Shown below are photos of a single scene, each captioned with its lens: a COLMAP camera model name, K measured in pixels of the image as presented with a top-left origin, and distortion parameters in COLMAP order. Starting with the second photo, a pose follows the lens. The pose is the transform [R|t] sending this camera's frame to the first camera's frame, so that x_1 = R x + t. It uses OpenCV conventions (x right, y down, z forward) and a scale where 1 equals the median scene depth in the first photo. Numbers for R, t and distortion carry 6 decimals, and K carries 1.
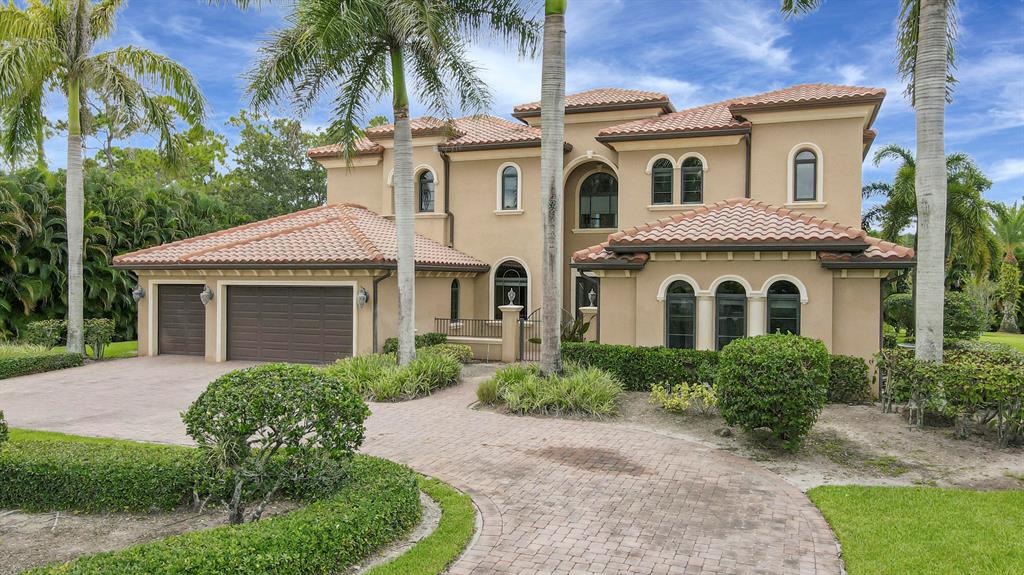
lens RADIAL K [[752.5, 0, 512.0], [0, 752.5, 287.5], [0, 0, 1]] dist [-0.022550, 0.067258]
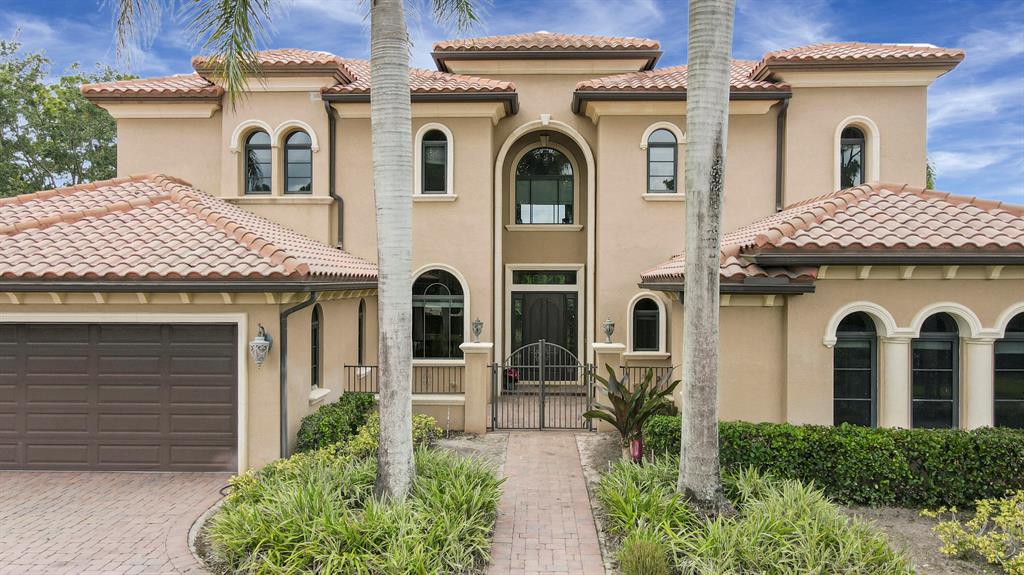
lens RADIAL K [[752.5, 0, 512.0], [0, 752.5, 287.5], [0, 0, 1]] dist [-0.022550, 0.067258]
pose [[0.943878, -0.007205, 0.330217, -0.189847], [0.006301, 0.999973, 0.003810, -0.025947], [-0.330235, -0.001515, 0.943897, 0.405324]]
